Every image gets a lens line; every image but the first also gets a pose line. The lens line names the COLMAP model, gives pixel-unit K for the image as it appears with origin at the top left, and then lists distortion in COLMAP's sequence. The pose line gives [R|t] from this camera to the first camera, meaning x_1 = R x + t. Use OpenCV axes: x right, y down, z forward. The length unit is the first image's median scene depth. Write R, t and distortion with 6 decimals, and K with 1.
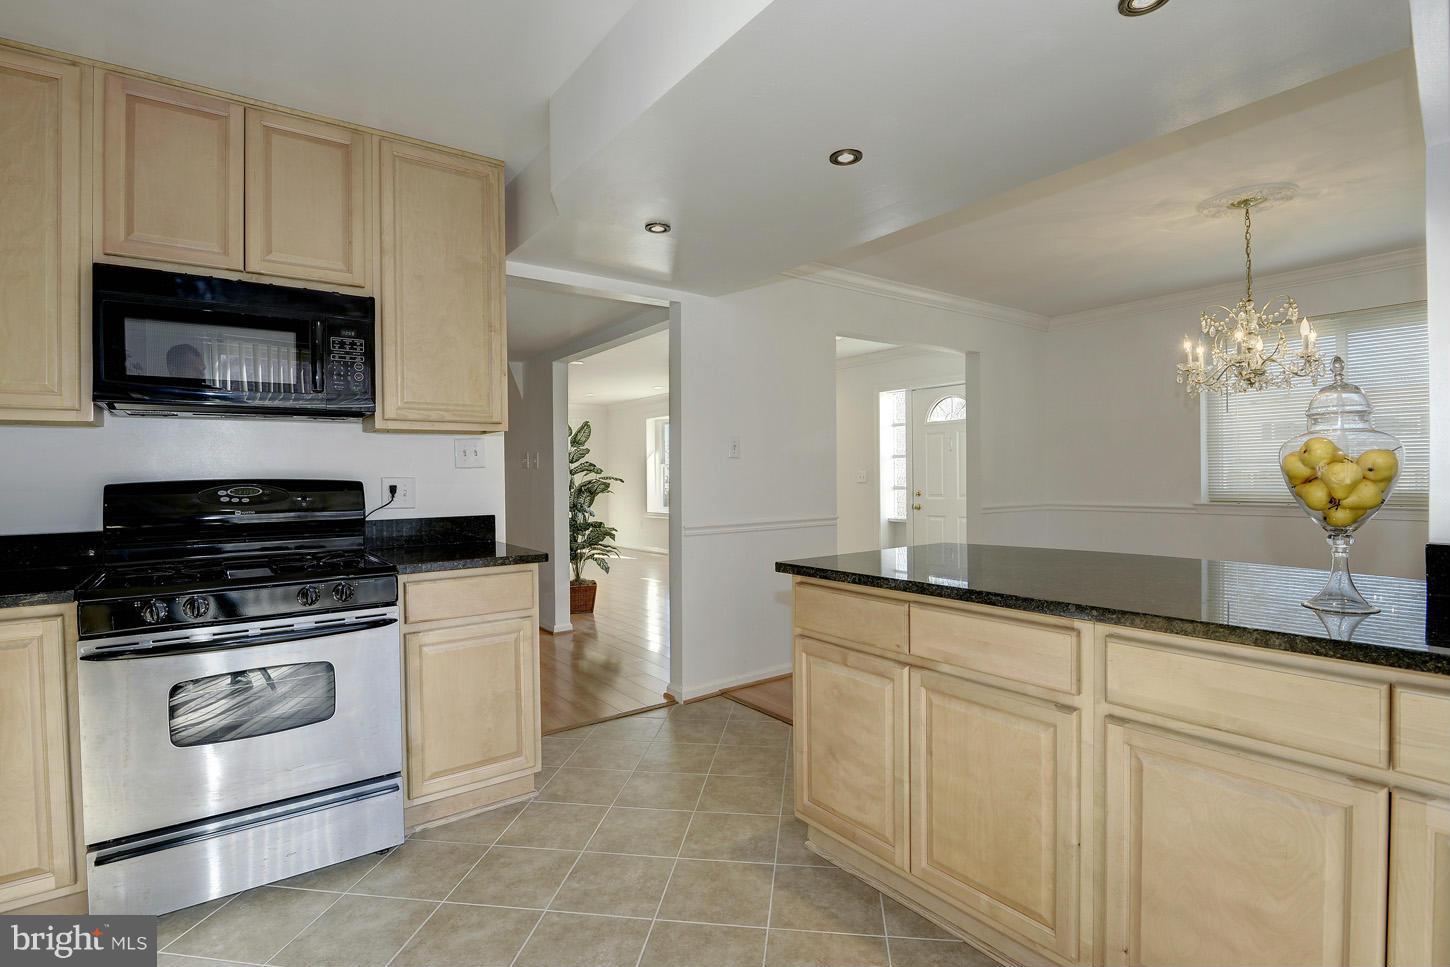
lens RADIAL K [[703.8, 0, 720.9], [0, 703.8, 475.7], [0, 0, 1]] dist [-0.001846, -0.008691]
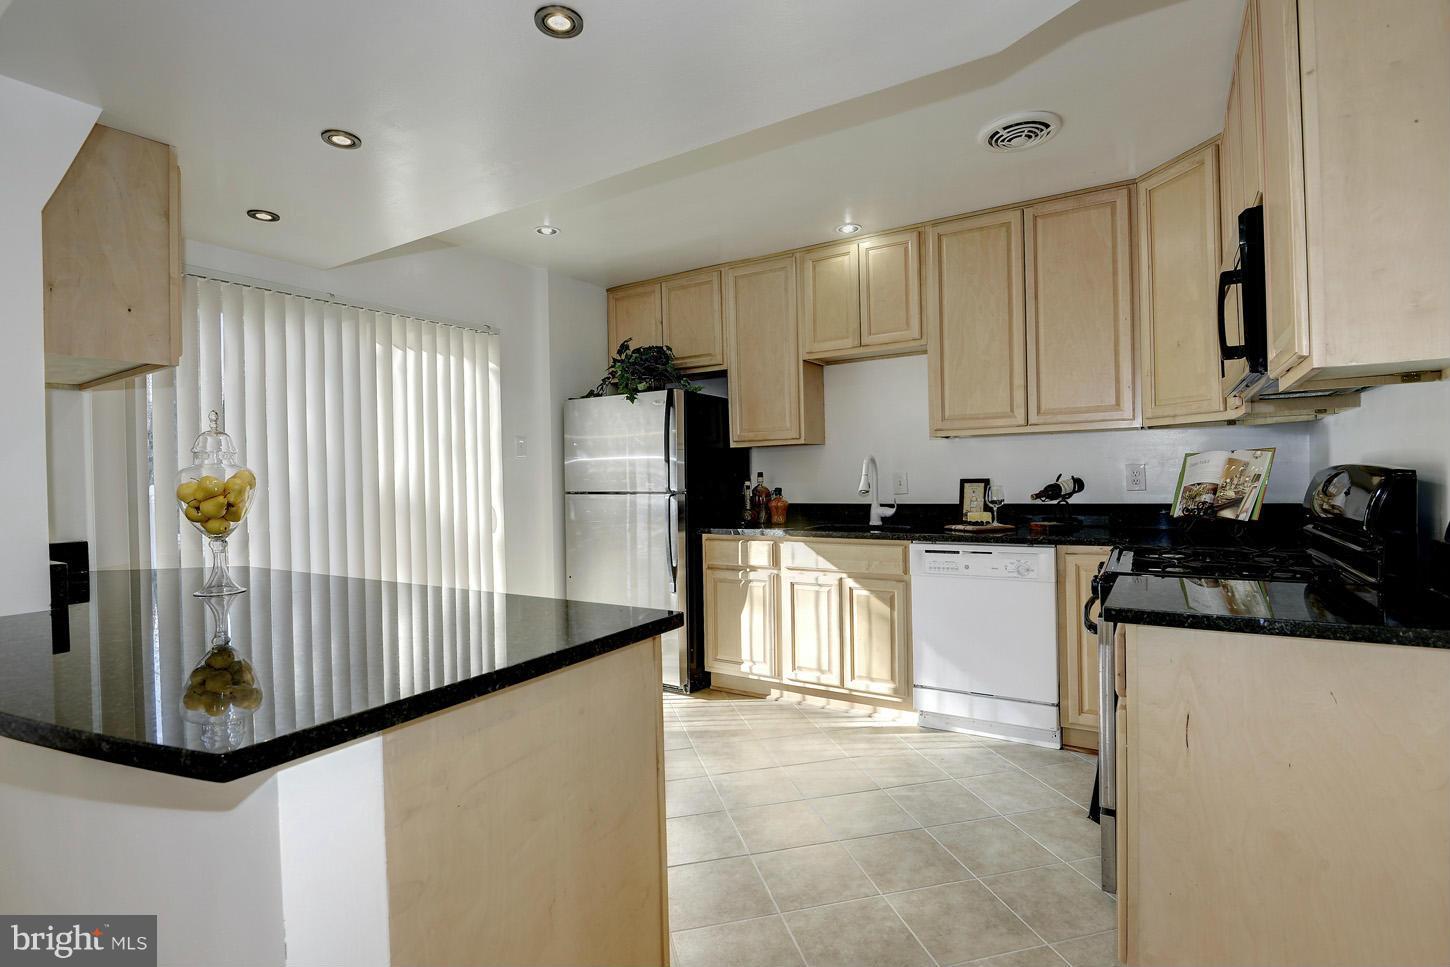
lens RADIAL K [[665.8, 0, 708.5], [0, 665.8, 479.4], [0, 0, 1]] dist [-0.005343, -0.016987]
pose [[-0.930876, 0.038129, -0.363339, 0.264790], [0.035551, 0.999273, 0.013783, -0.014621], [0.363600, -0.000087, -0.931555, 1.495847]]
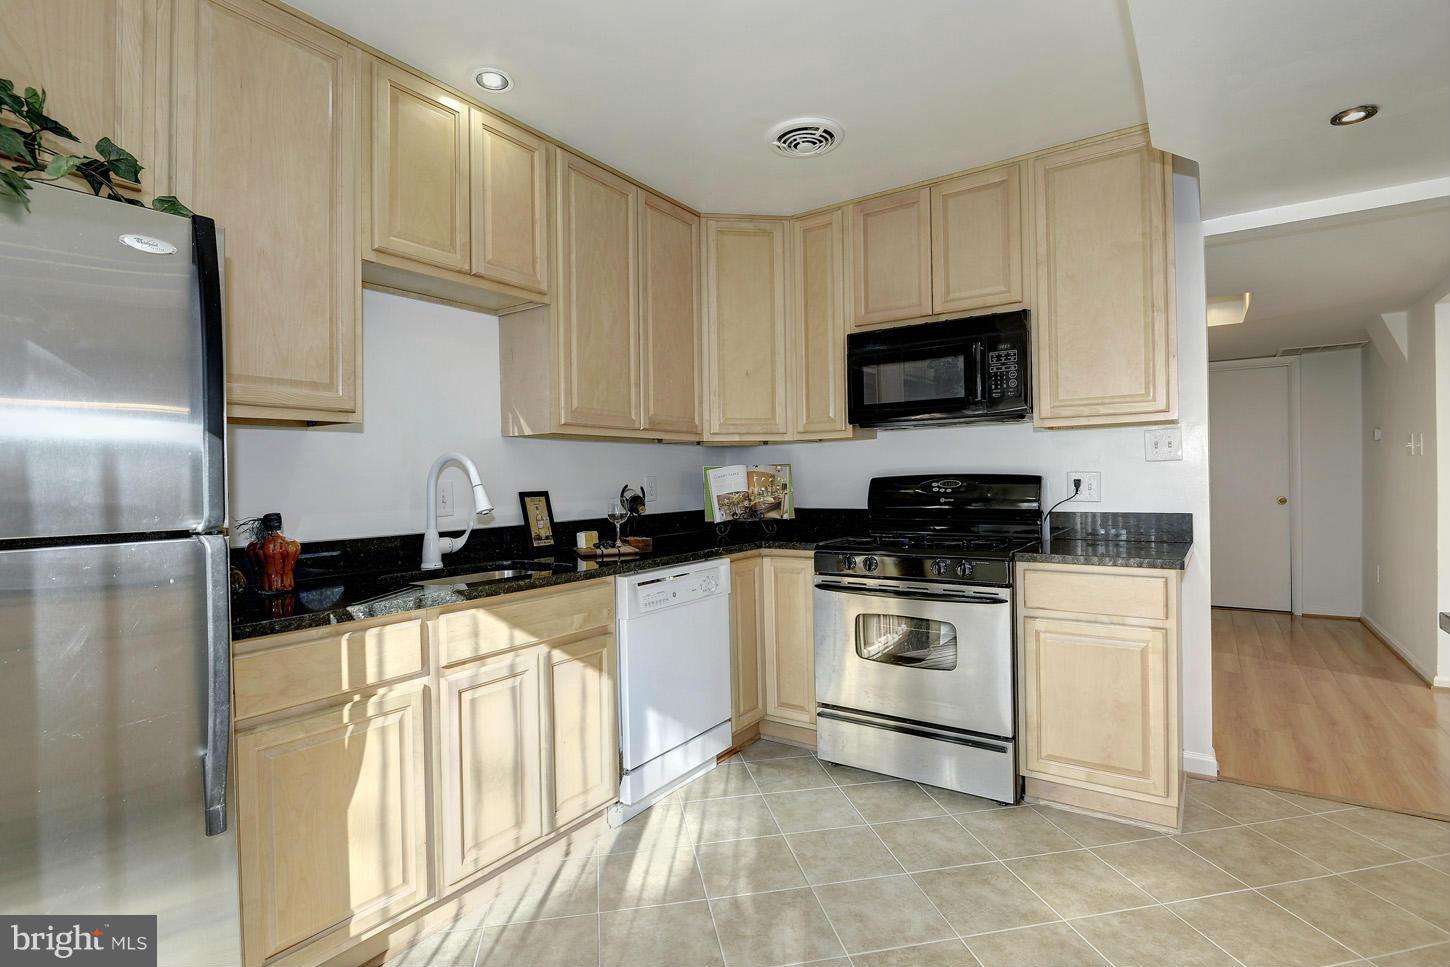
lens RADIAL K [[703.8, 0, 720.9], [0, 703.8, 475.7], [0, 0, 1]] dist [-0.001846, -0.008691]
pose [[0.318784, 0.004656, -0.947816, 0.424789], [0.011110, 0.999901, 0.008649, -0.008044], [0.947762, -0.013287, 0.318701, 0.205796]]
